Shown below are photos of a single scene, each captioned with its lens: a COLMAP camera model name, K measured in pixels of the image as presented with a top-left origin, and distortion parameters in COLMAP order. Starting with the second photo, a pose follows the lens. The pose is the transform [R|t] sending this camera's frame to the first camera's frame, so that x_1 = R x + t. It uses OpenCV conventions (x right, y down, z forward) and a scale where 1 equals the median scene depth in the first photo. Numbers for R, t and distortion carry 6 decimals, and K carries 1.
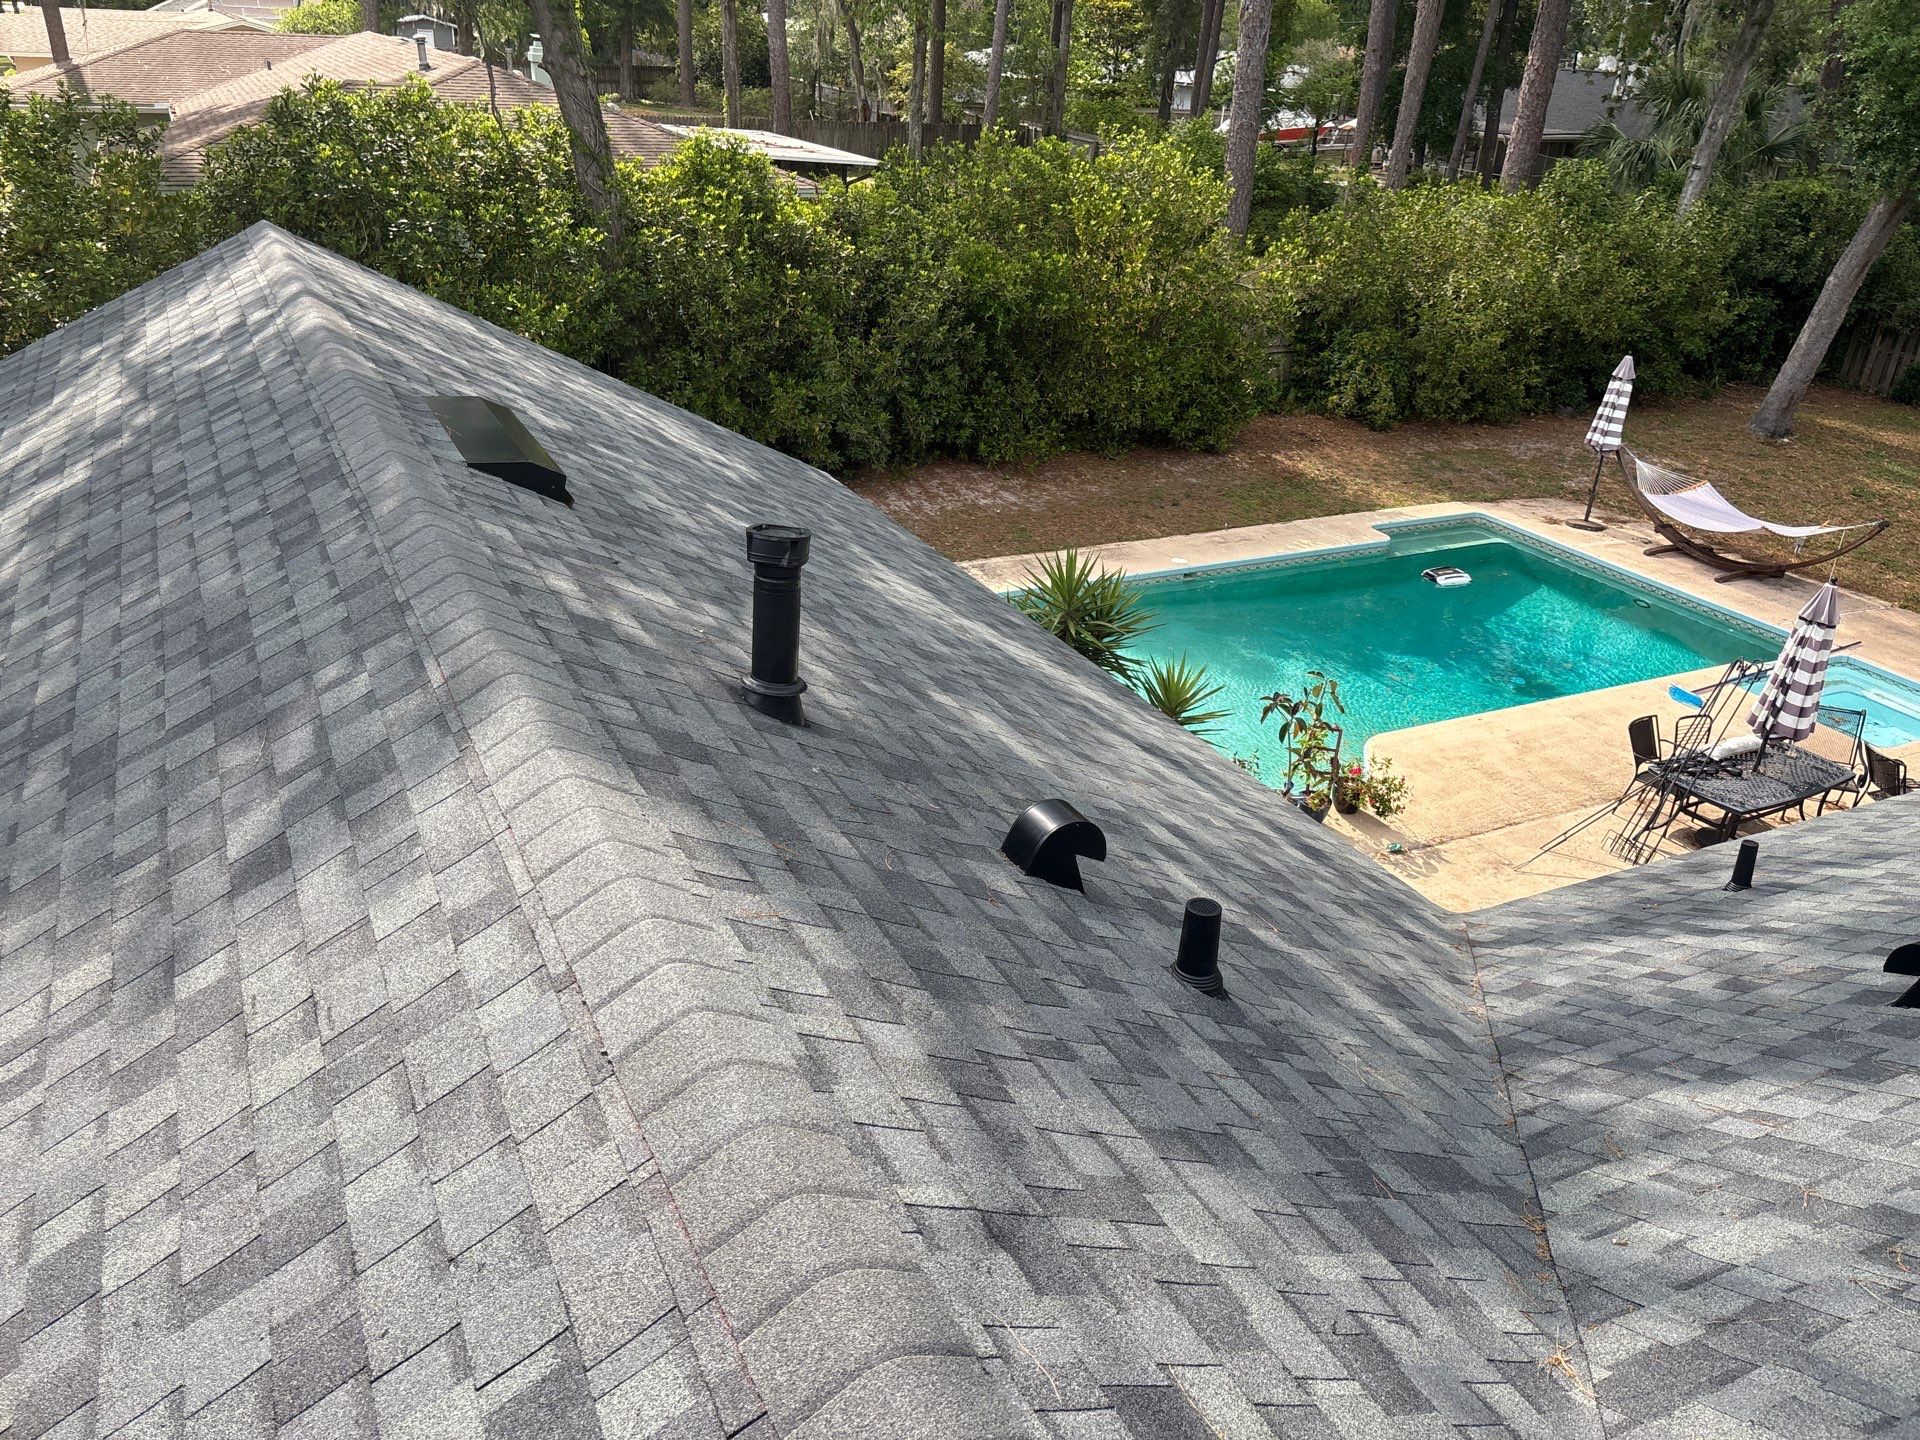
lens RADIAL K [[1450.7, 0, 957.3], [0, 1450.7, 733.0], [0, 0, 1]] dist [0.041429, -0.035842]
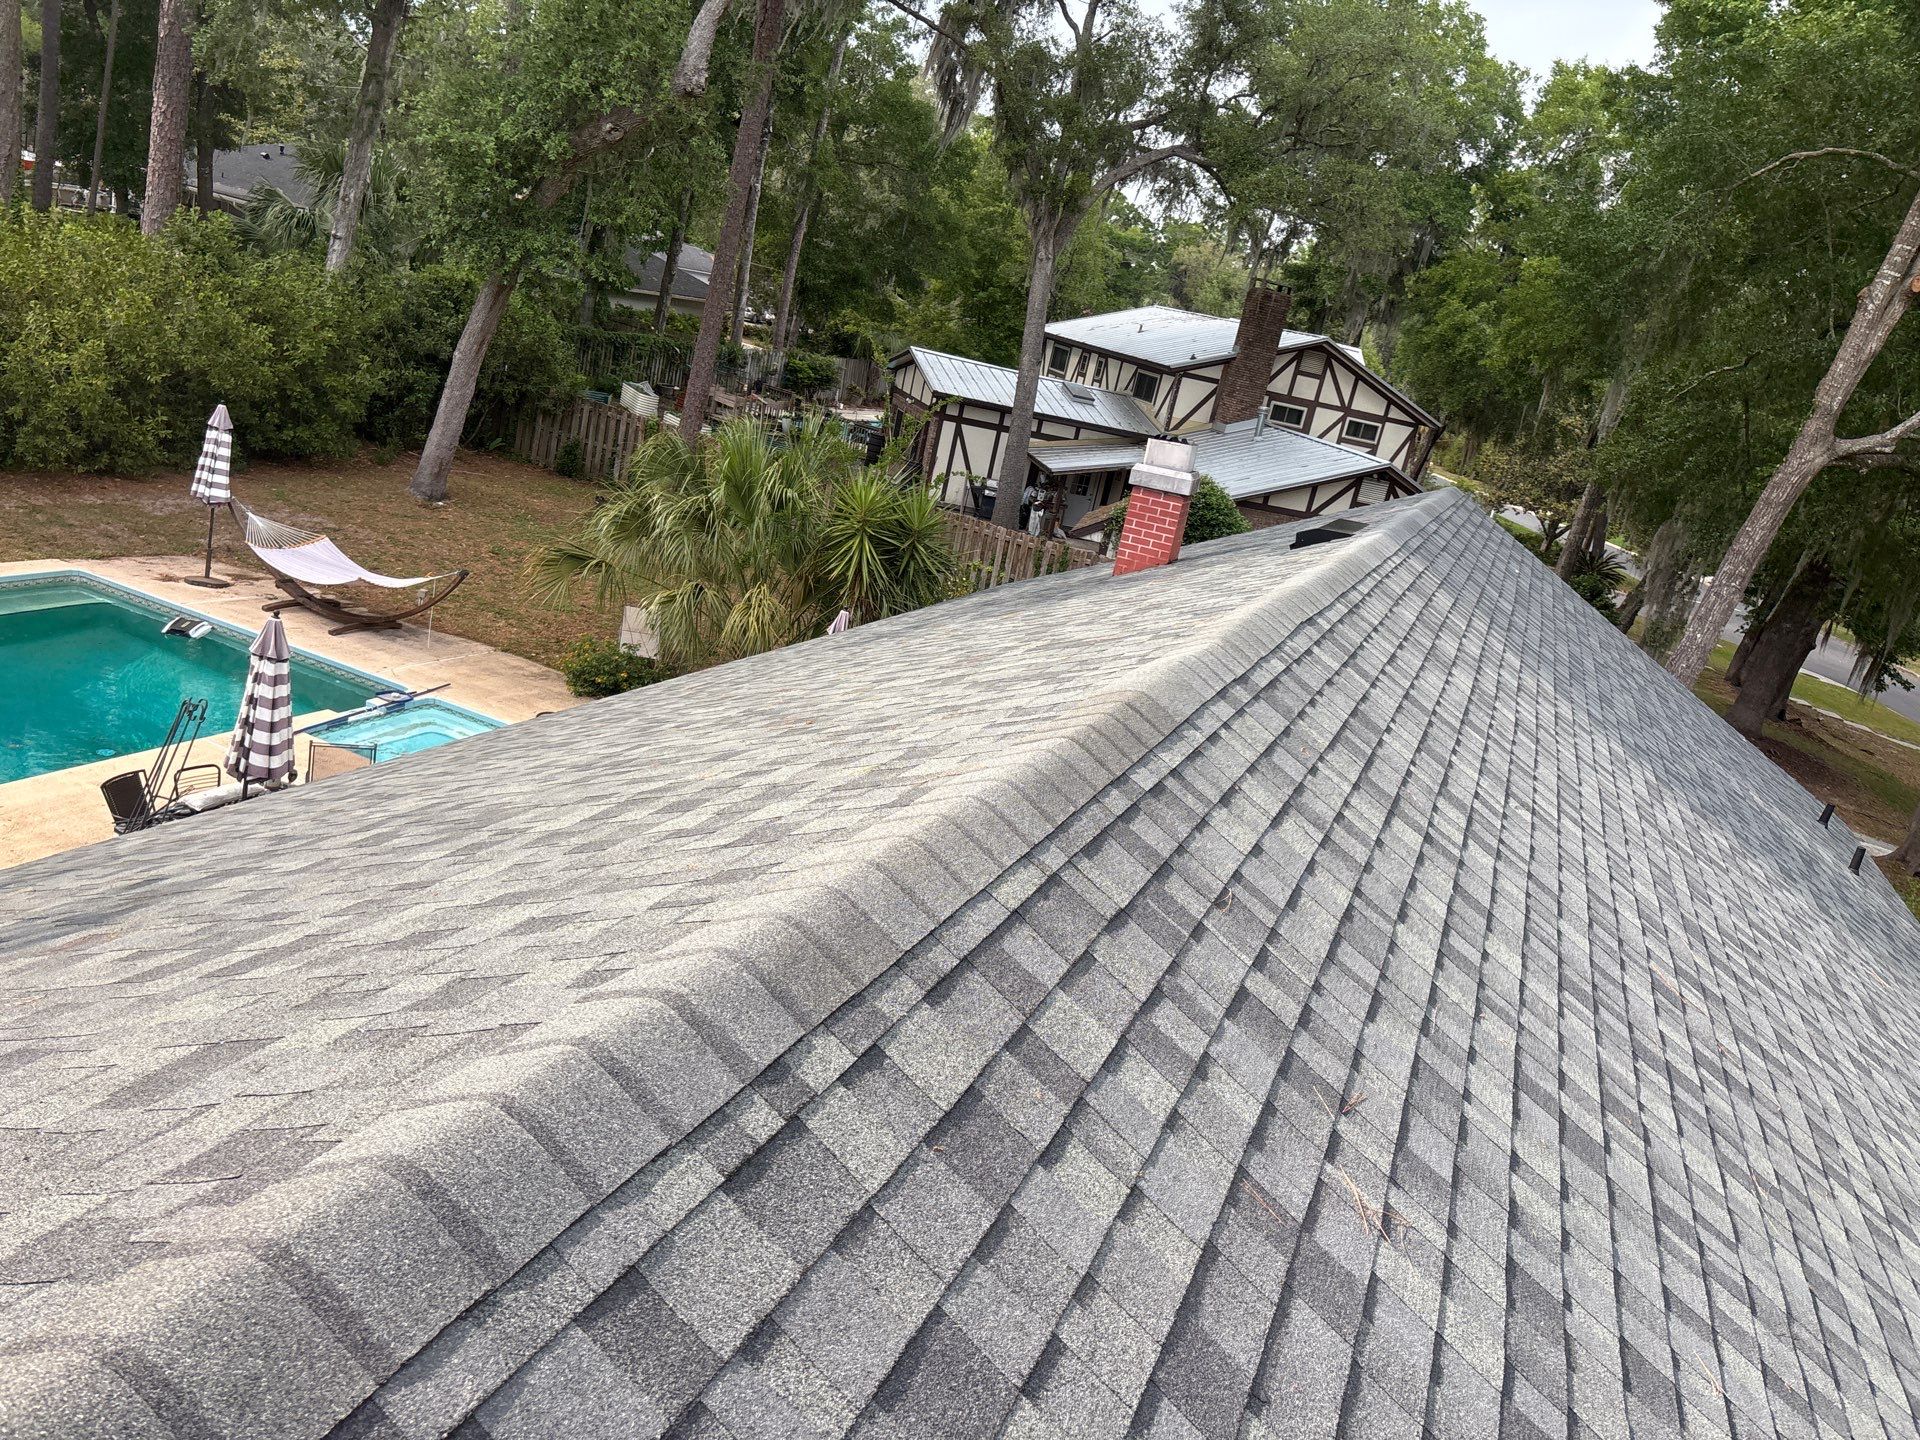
lens RADIAL K [[1450.7, 0, 957.3], [0, 1450.7, 733.0], [0, 0, 1]] dist [0.041429, -0.035842]
pose [[0.744781, -0.086145, 0.661725, 0.164061], [0.123959, 0.992233, -0.010346, 0.023982], [-0.655694, 0.089732, 0.749675, -0.011832]]
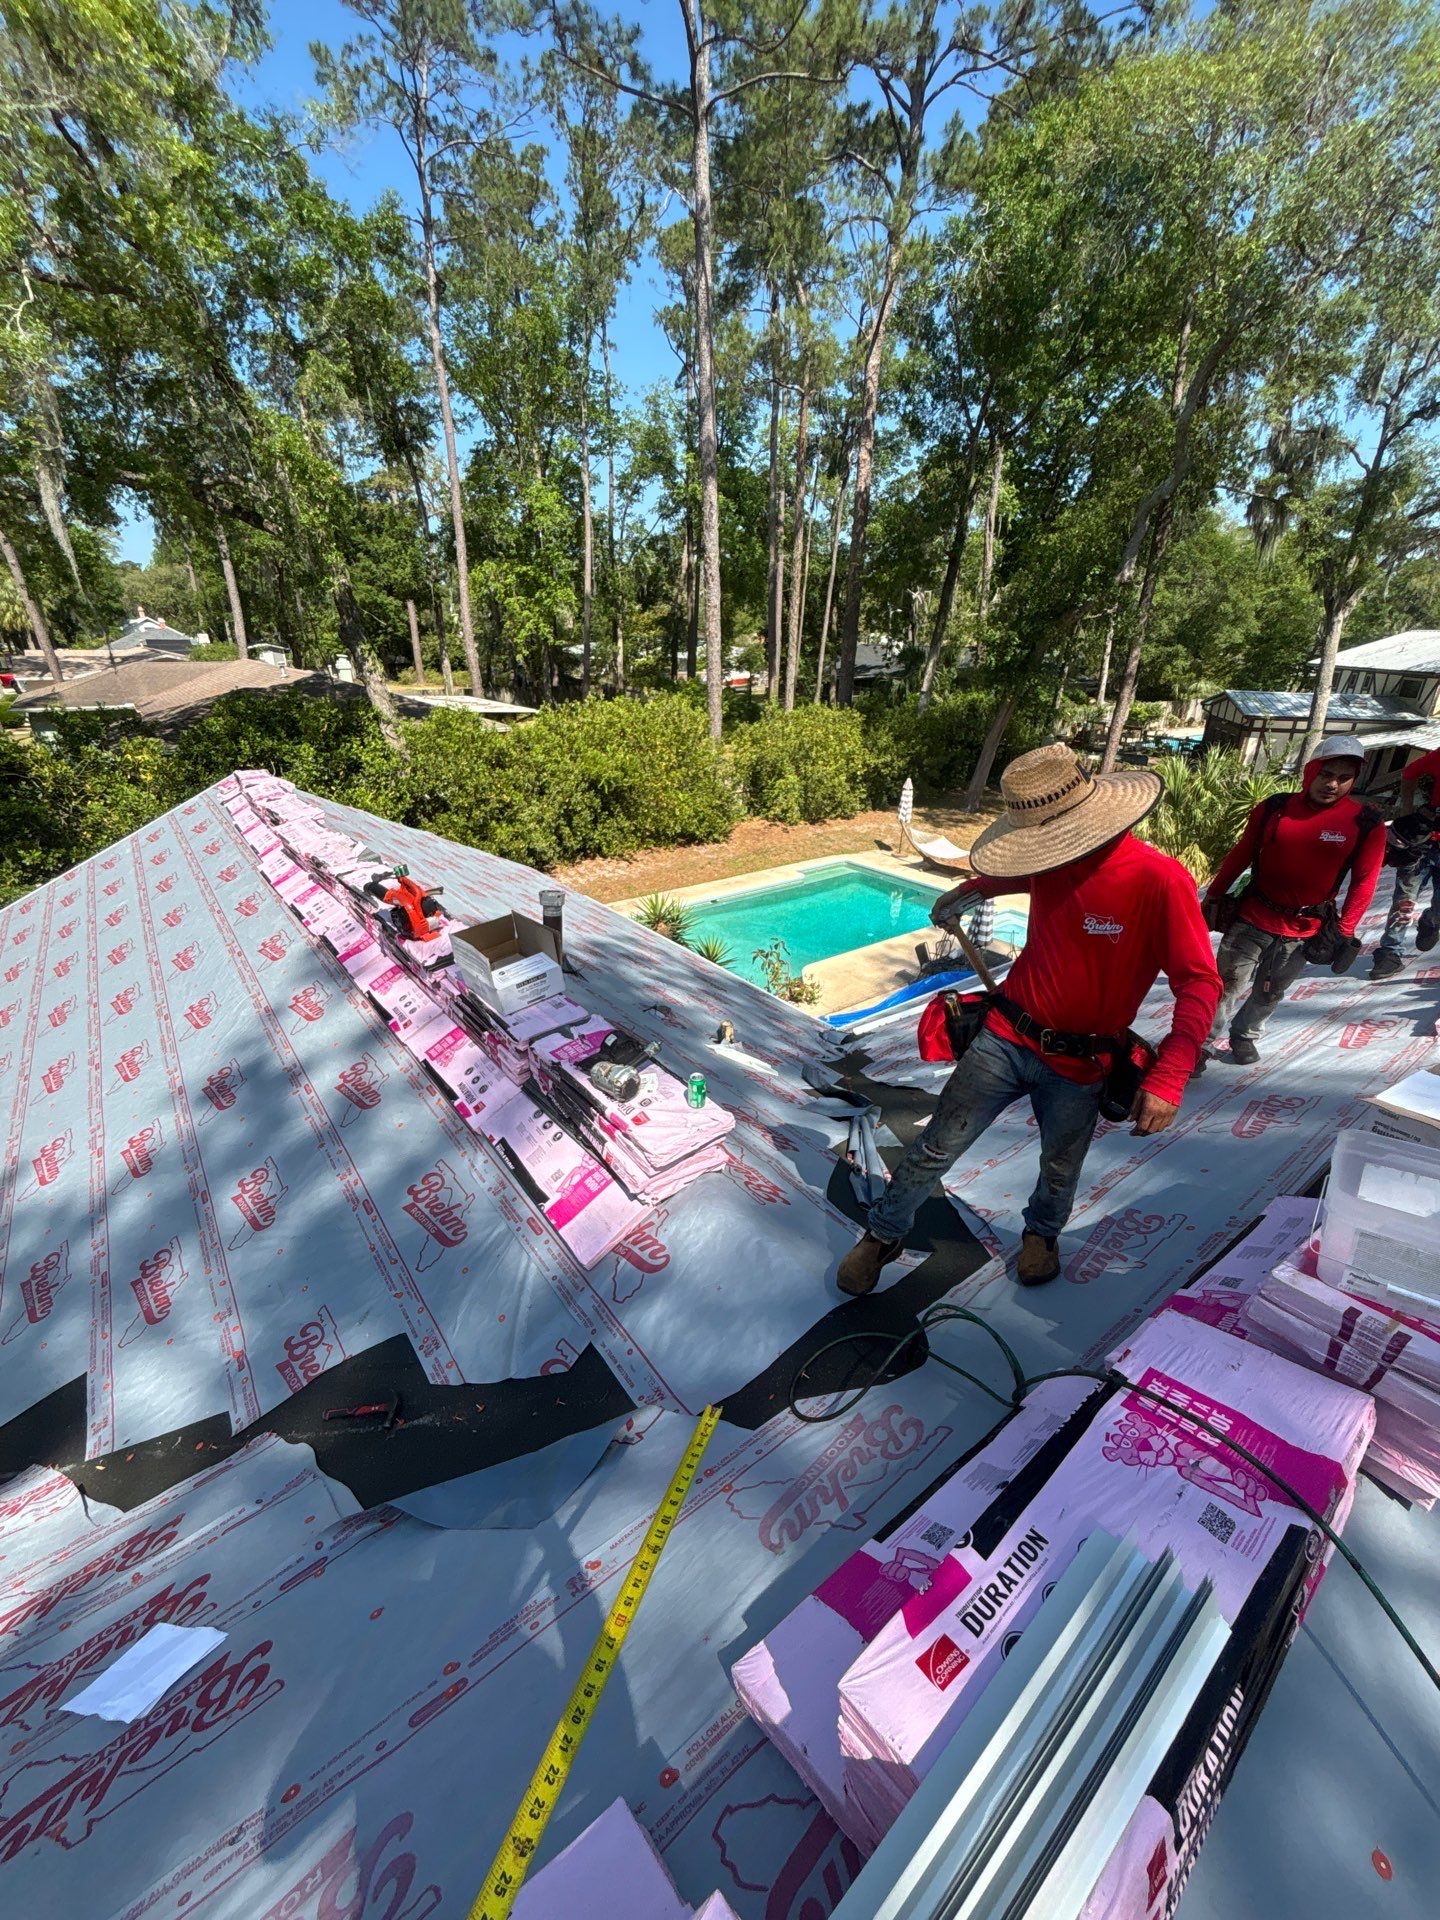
lens RADIAL K [[774.4, 0, 722.2], [0, 774.4, 953.0], [0, 0, 1]] dist [0.006271, -0.002162]
pose [[0.981192, -0.109867, 0.158716, -0.006392], [0.118617, 0.991840, -0.046723, 0.012348], [-0.152287, 0.064671, 0.986218, -0.057243]]
